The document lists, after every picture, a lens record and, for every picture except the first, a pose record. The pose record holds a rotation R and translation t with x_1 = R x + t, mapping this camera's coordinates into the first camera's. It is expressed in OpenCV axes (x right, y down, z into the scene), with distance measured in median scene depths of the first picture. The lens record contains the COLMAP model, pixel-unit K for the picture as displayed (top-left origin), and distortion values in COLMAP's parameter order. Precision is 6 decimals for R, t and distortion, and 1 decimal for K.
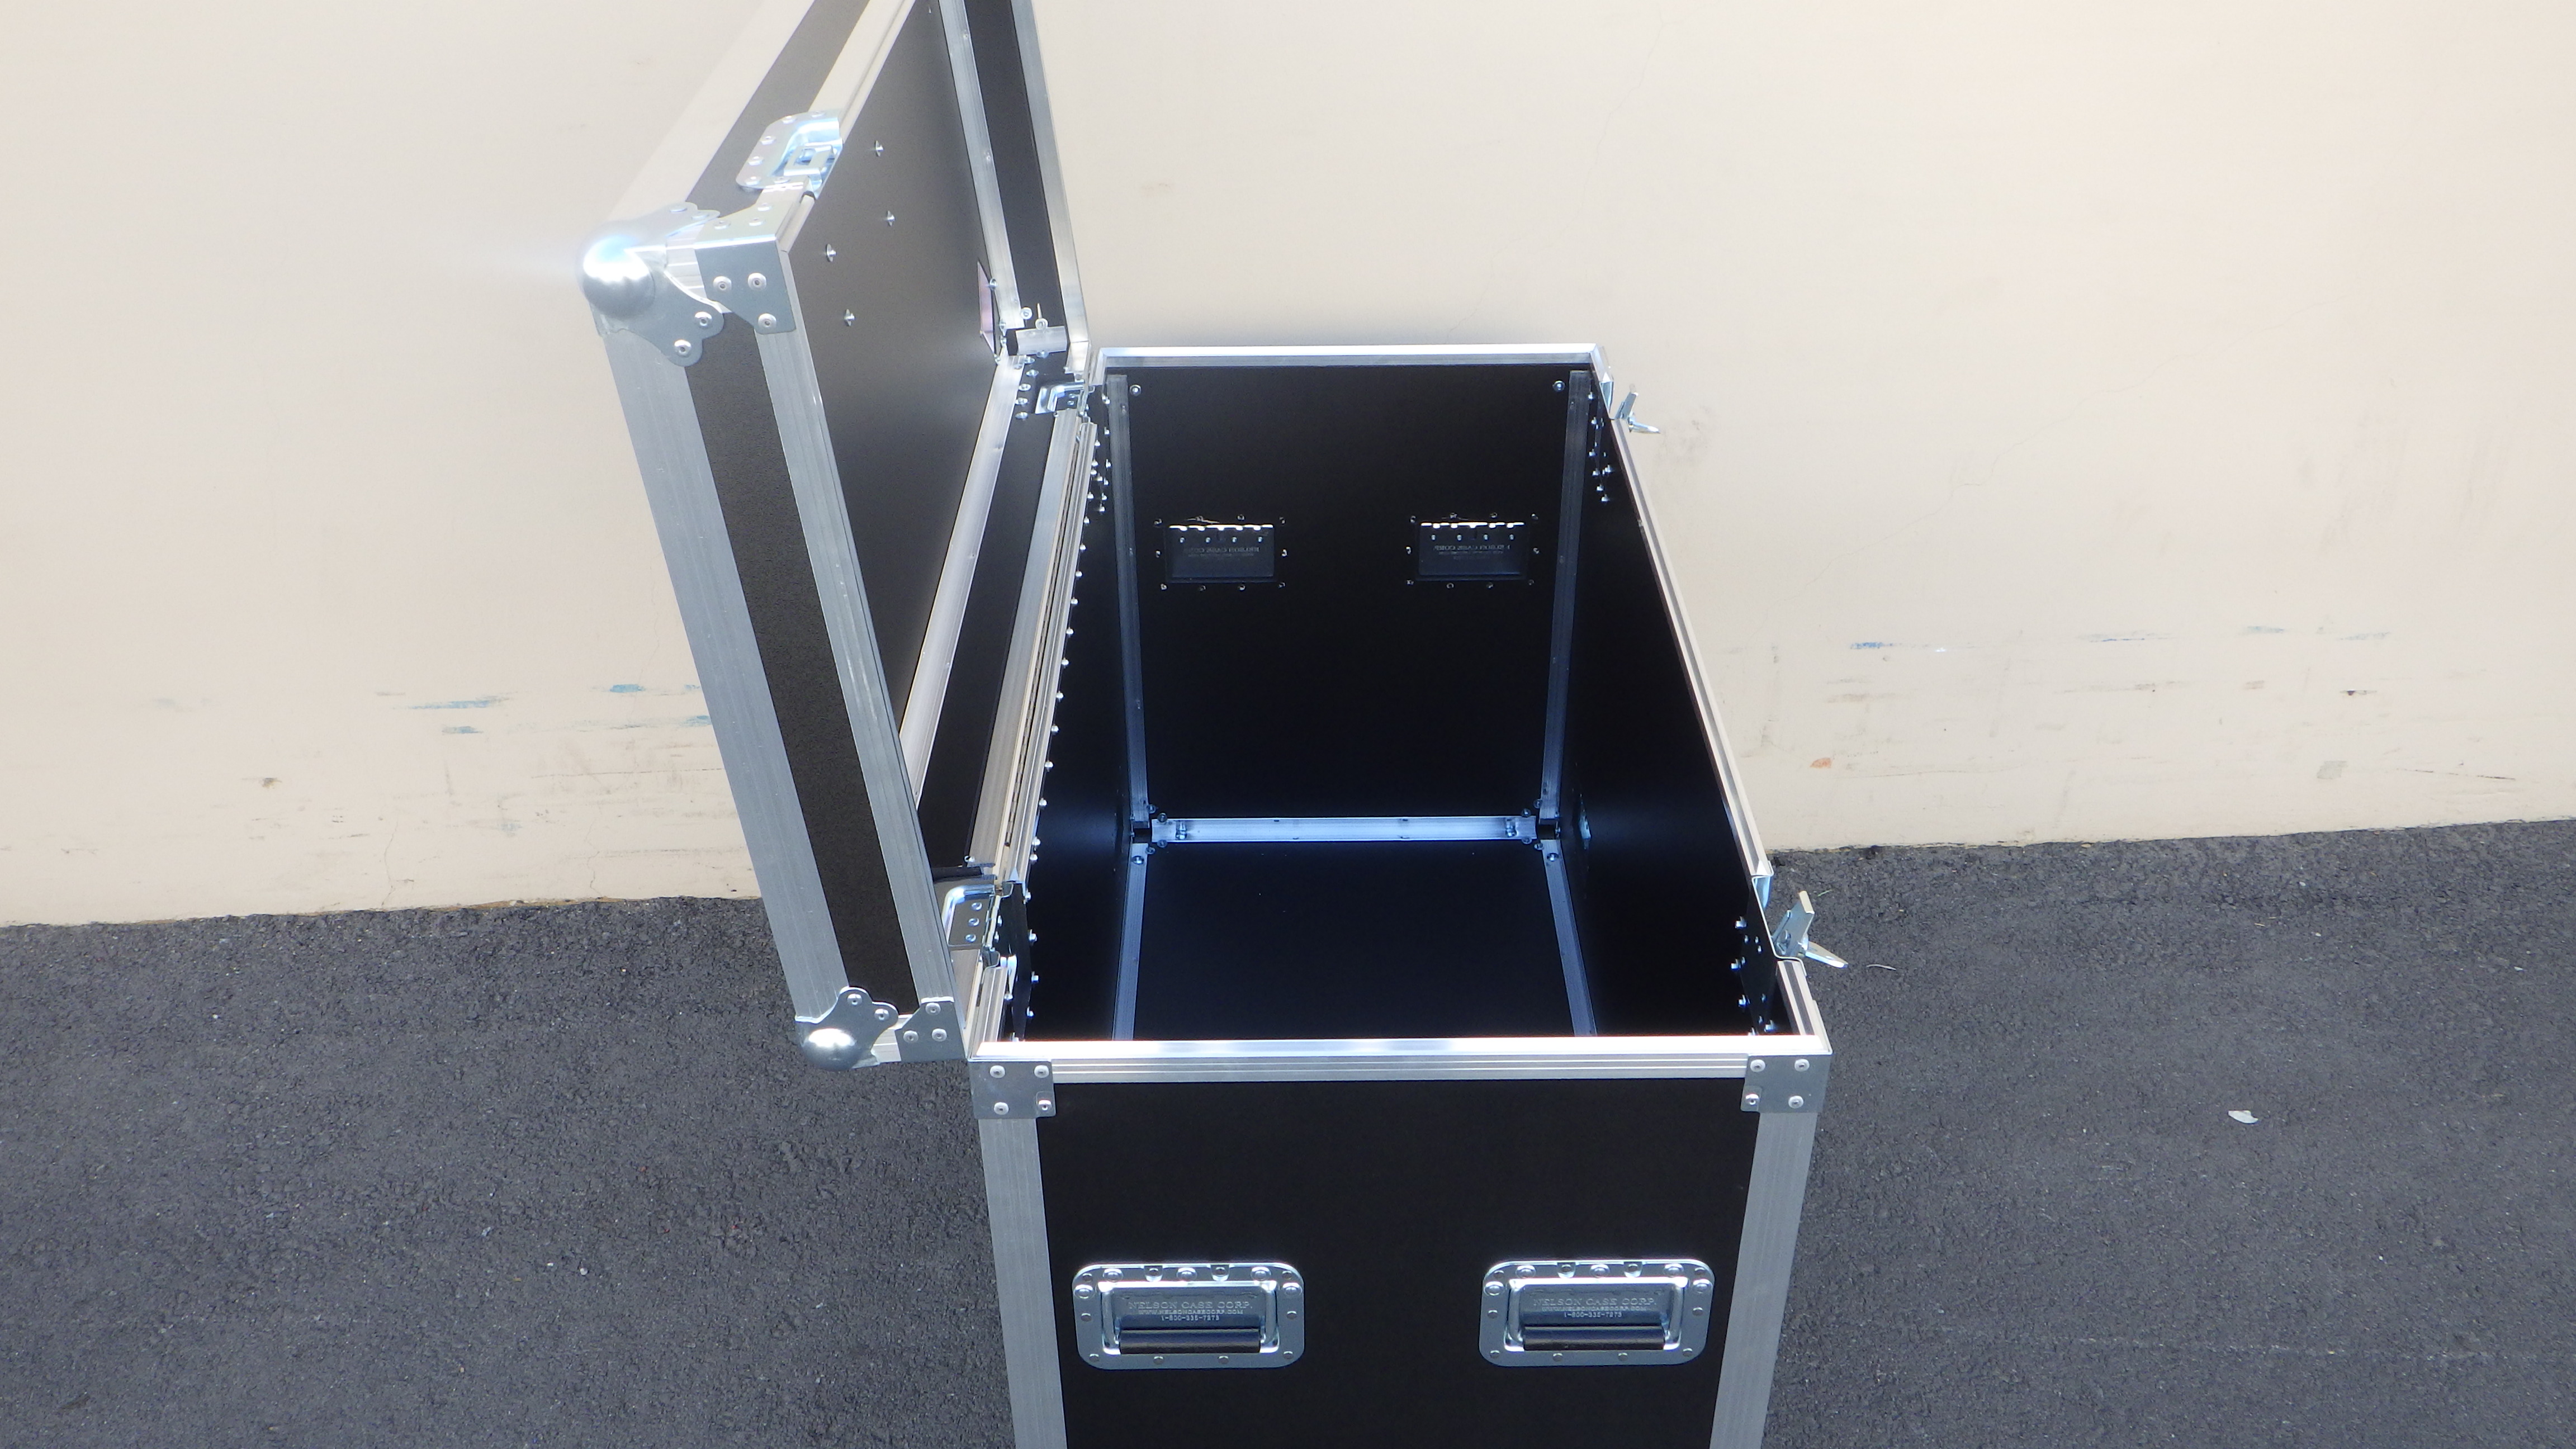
lens RADIAL K [[2161.9, 0, 1287.4], [0, 2161.9, 701.3], [0, 0, 1]] dist [-0.000866, 0.006227]
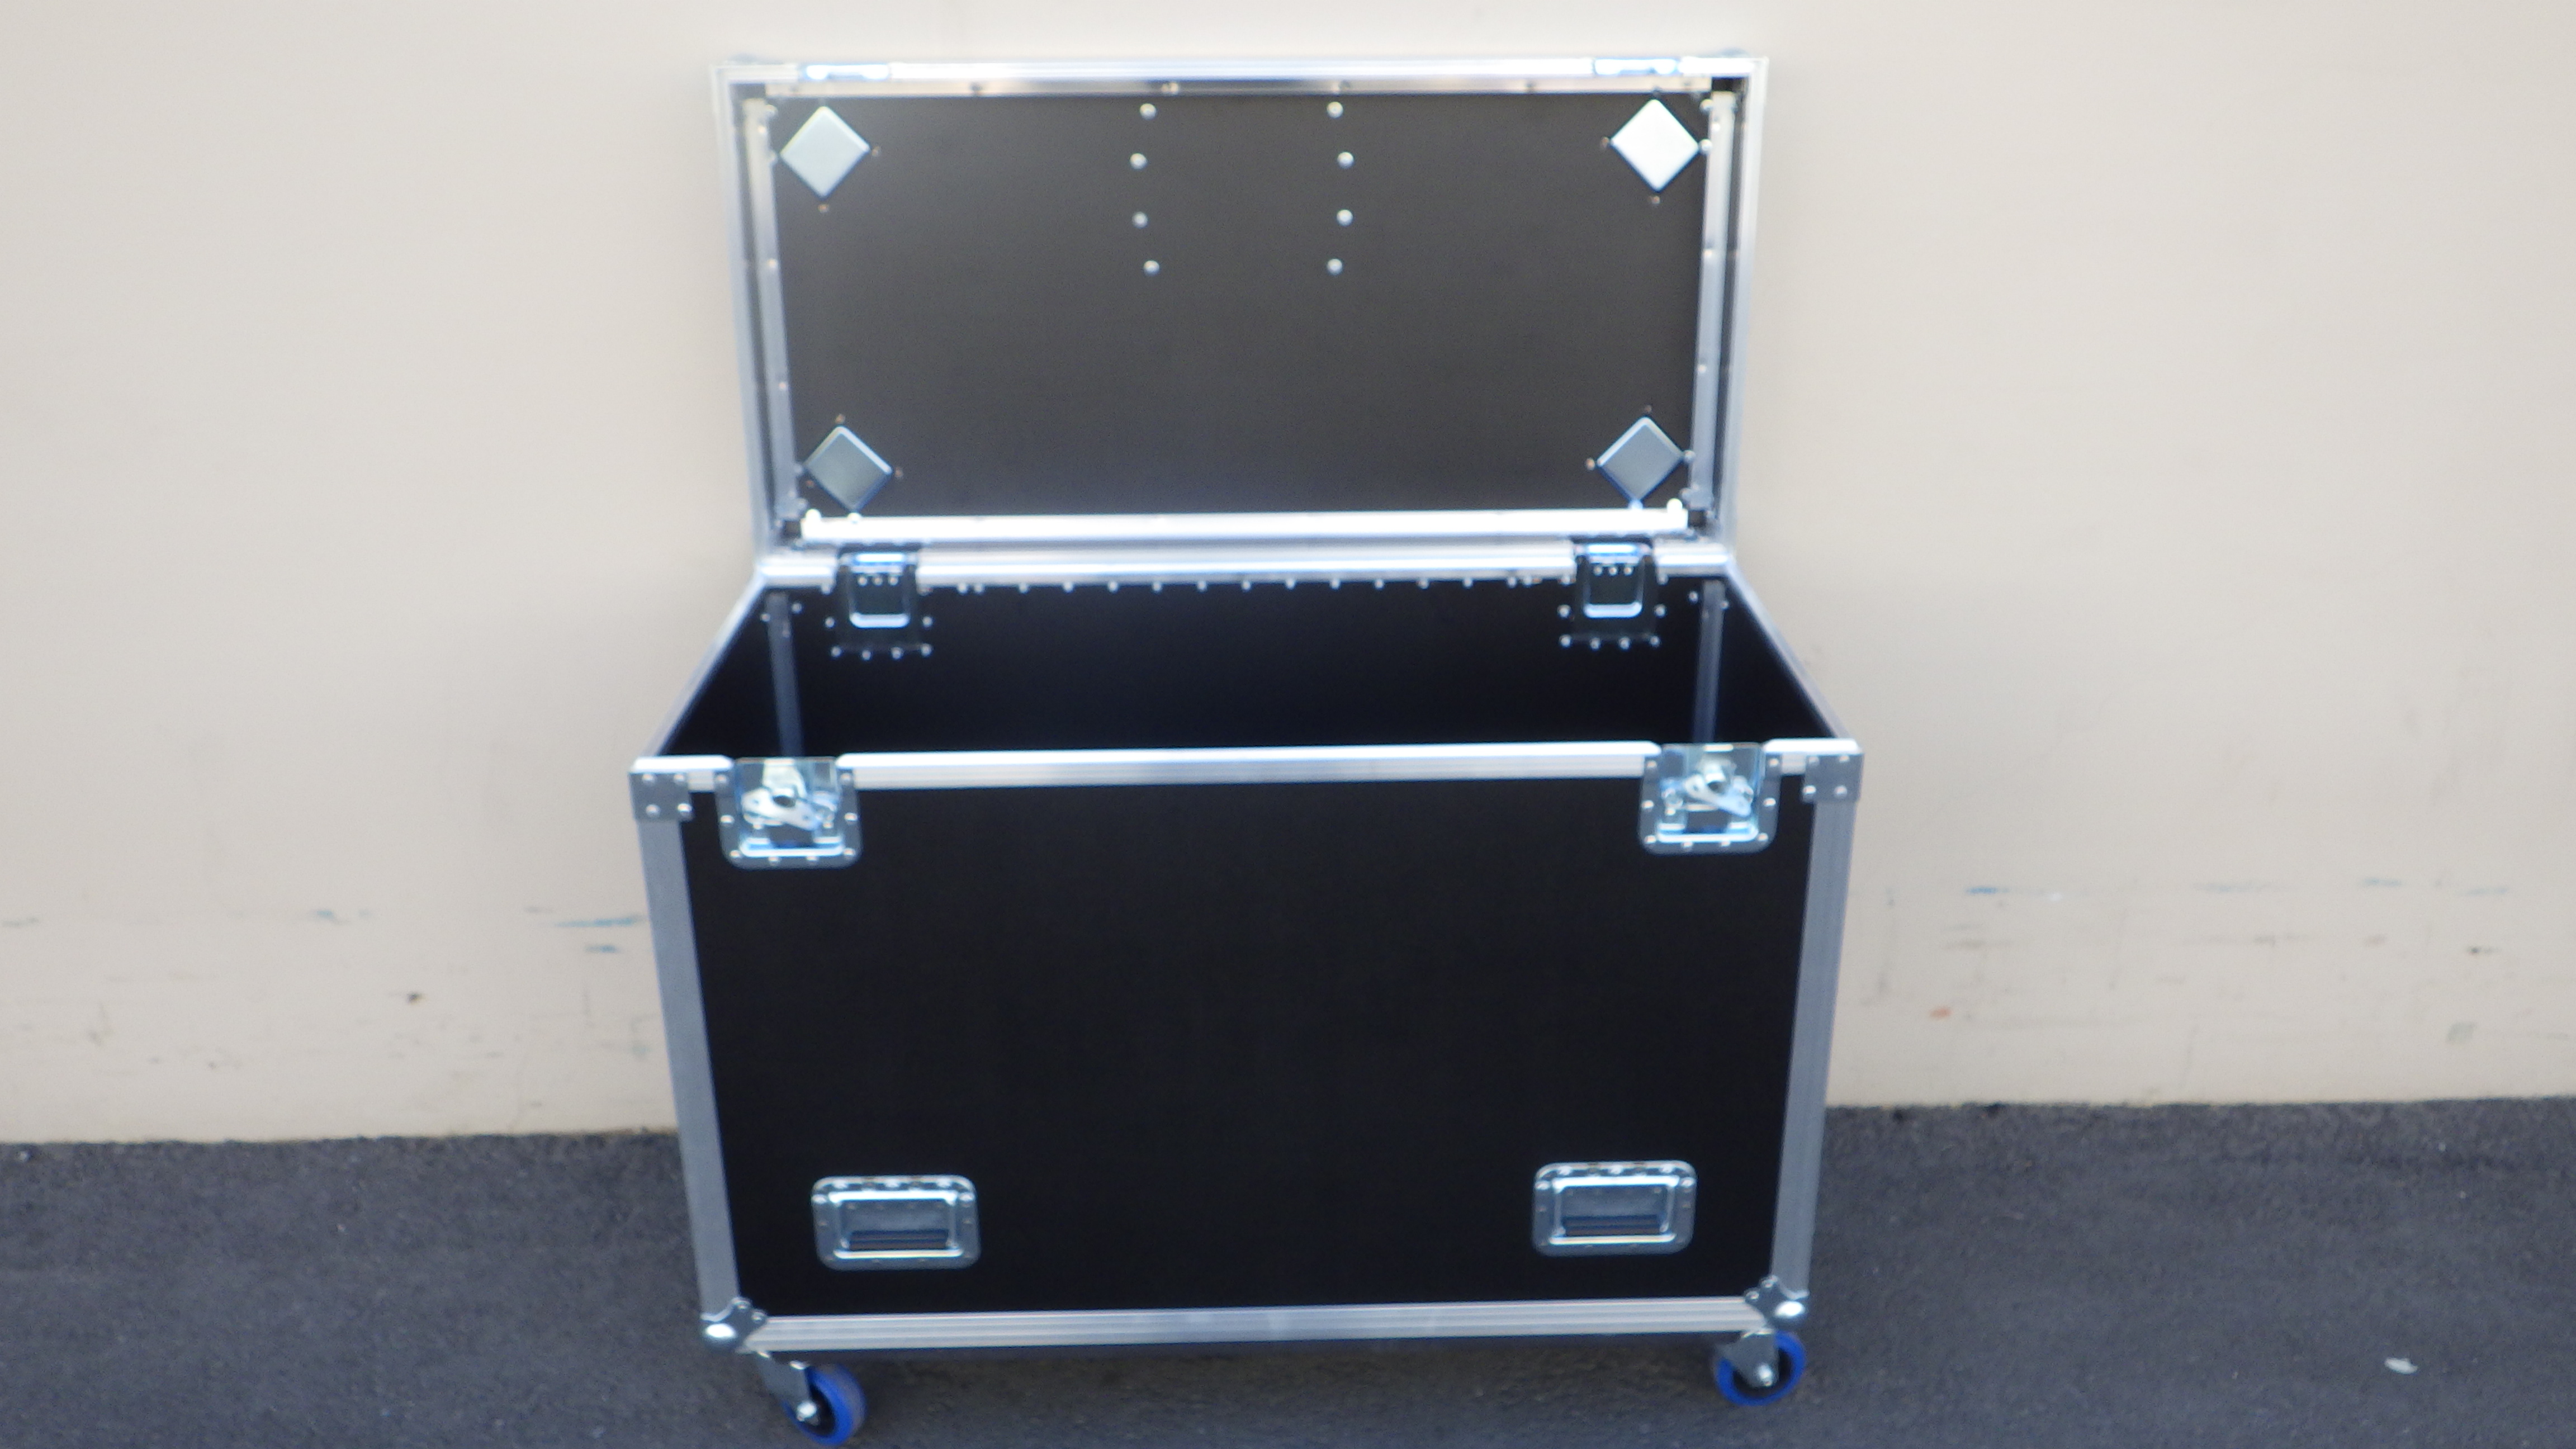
lens RADIAL K [[2161.9, 0, 1285.6], [0, 2161.9, 686.7], [0, 0, 1]] dist [-0.000866, 0.006227]
pose [[0.999214, 0.010990, -0.038098, -0.020378], [-0.018245, 0.980501, -0.195667, 0.087713], [0.035205, 0.196208, 0.979930, -0.021232]]
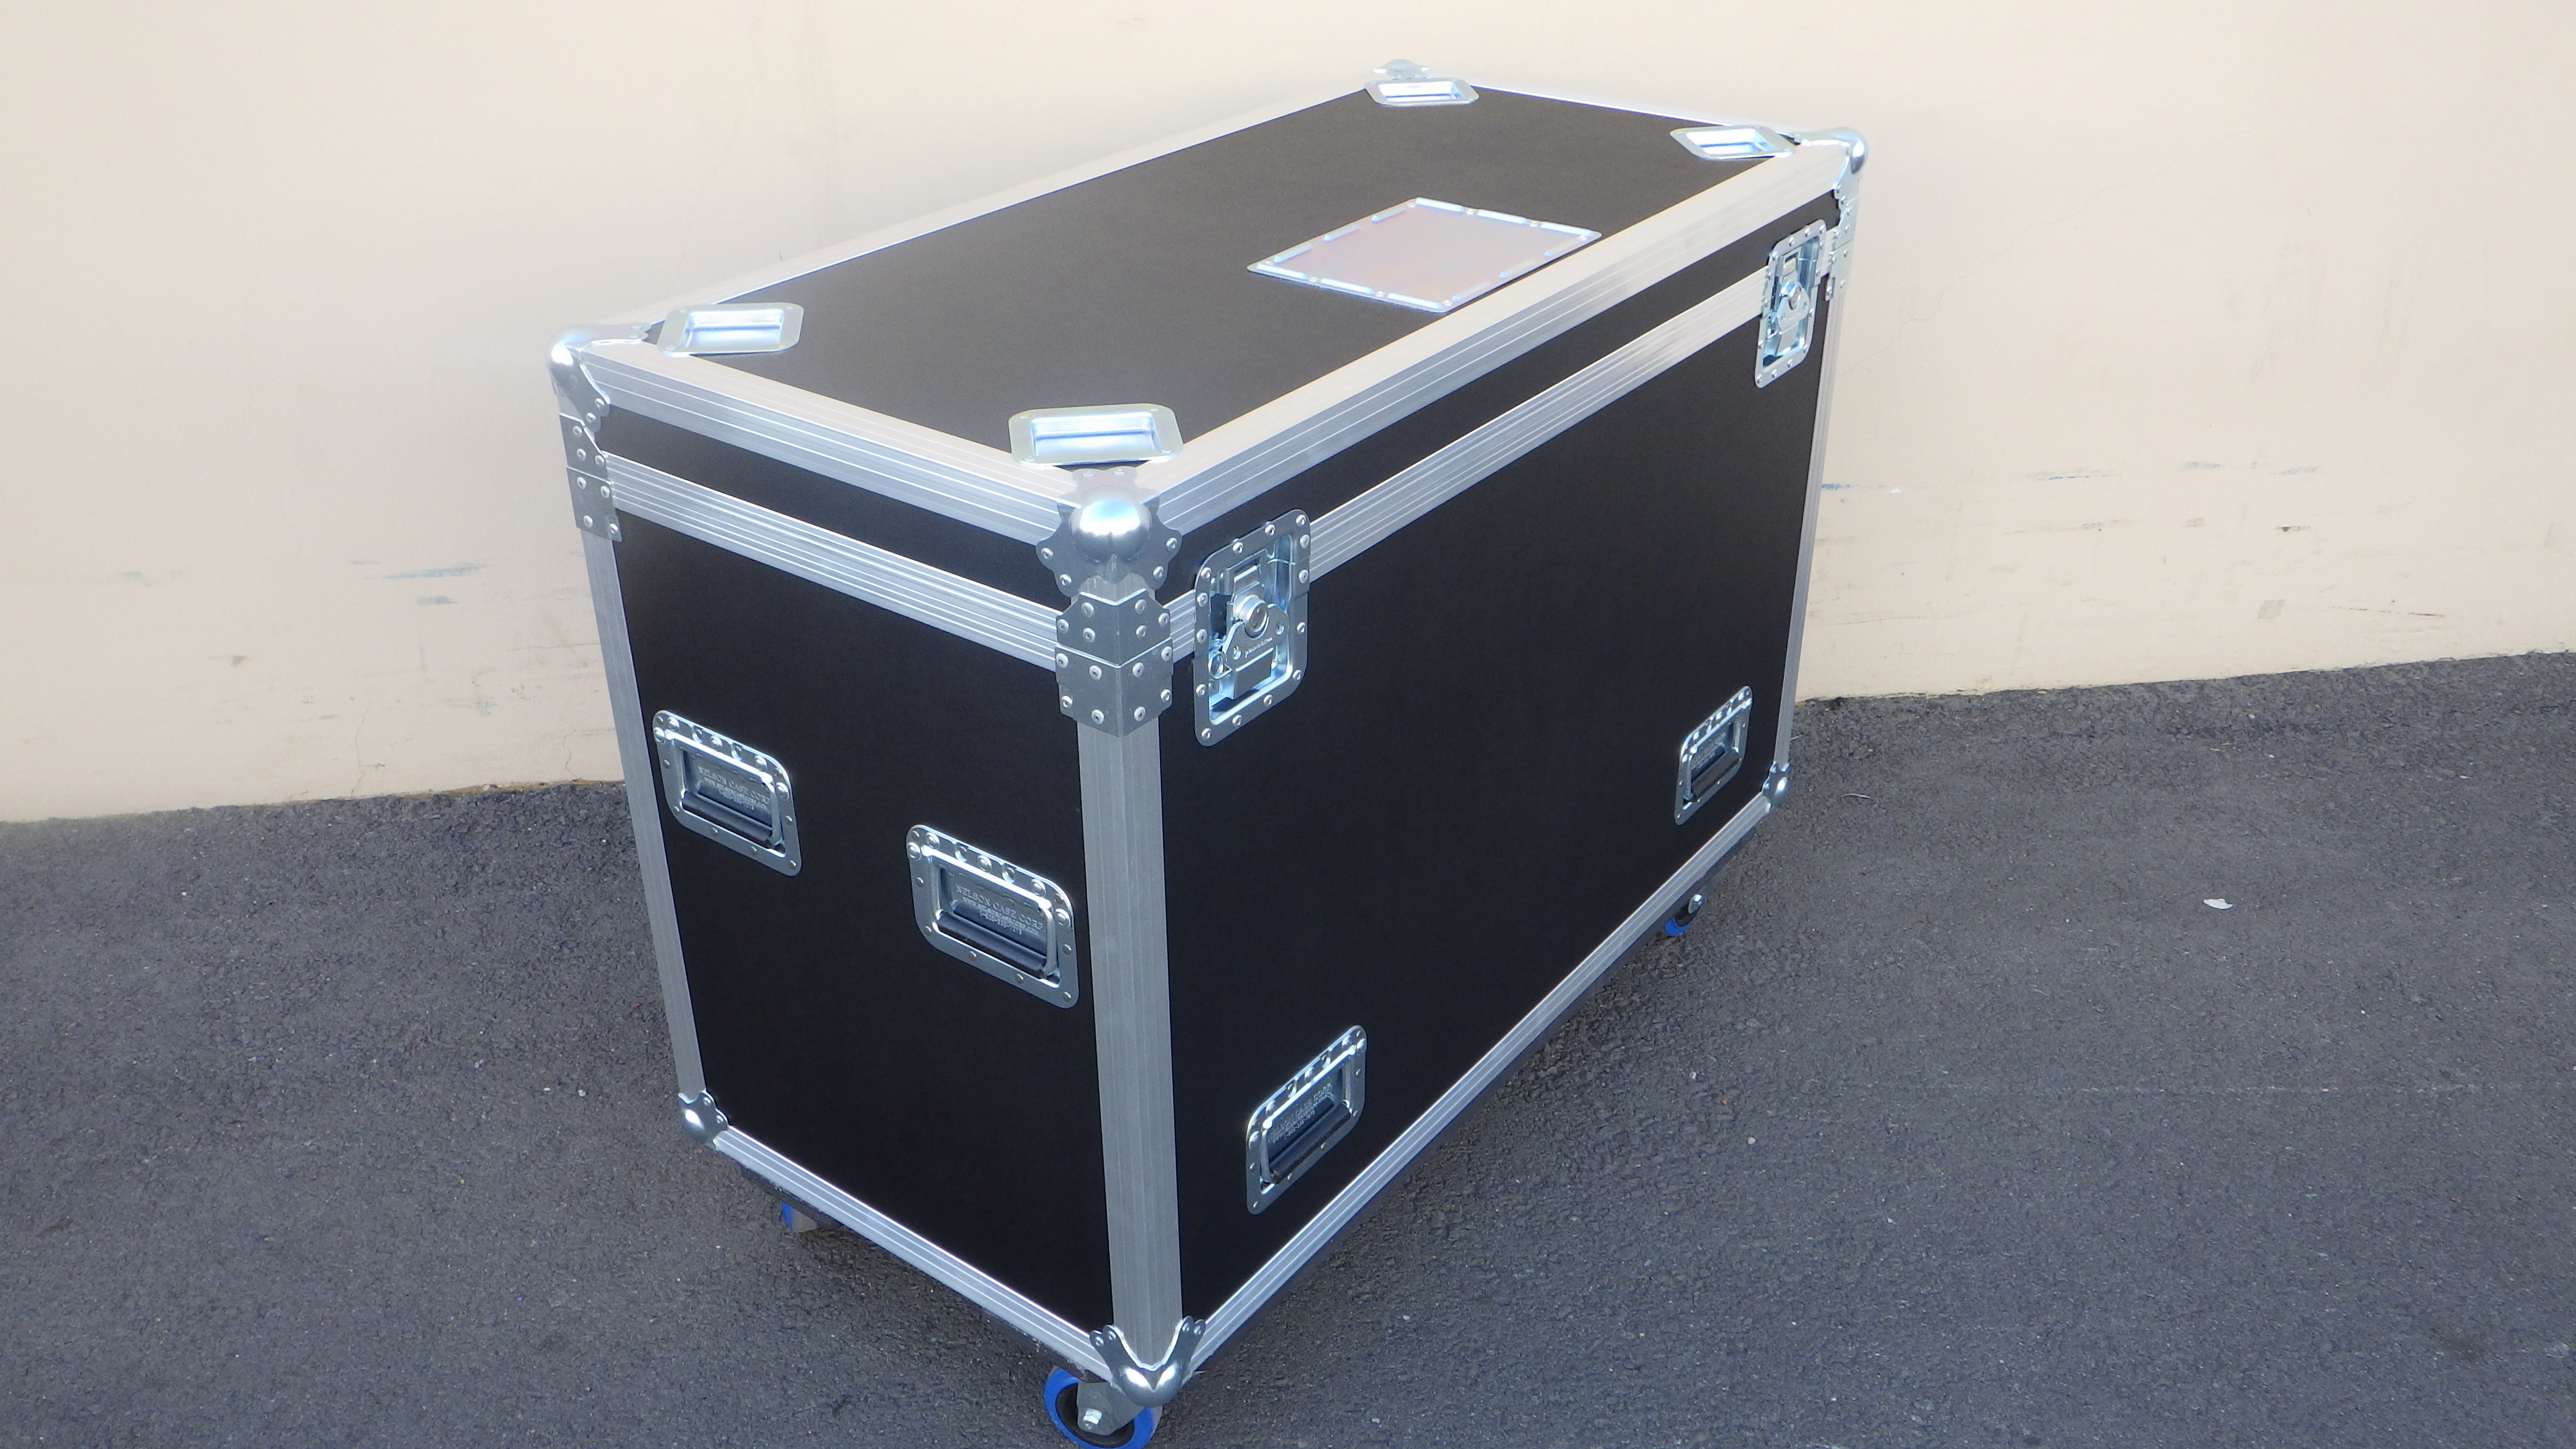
lens RADIAL K [[2161.9, 0, 1290.2], [0, 2161.9, 700.0], [0, 0, 1]] dist [-0.000866, 0.006227]
pose [[0.998320, -0.030474, 0.049277, -0.041287], [0.033894, 0.996963, -0.070111, 0.144090], [-0.046991, 0.071663, 0.996321, -0.005381]]
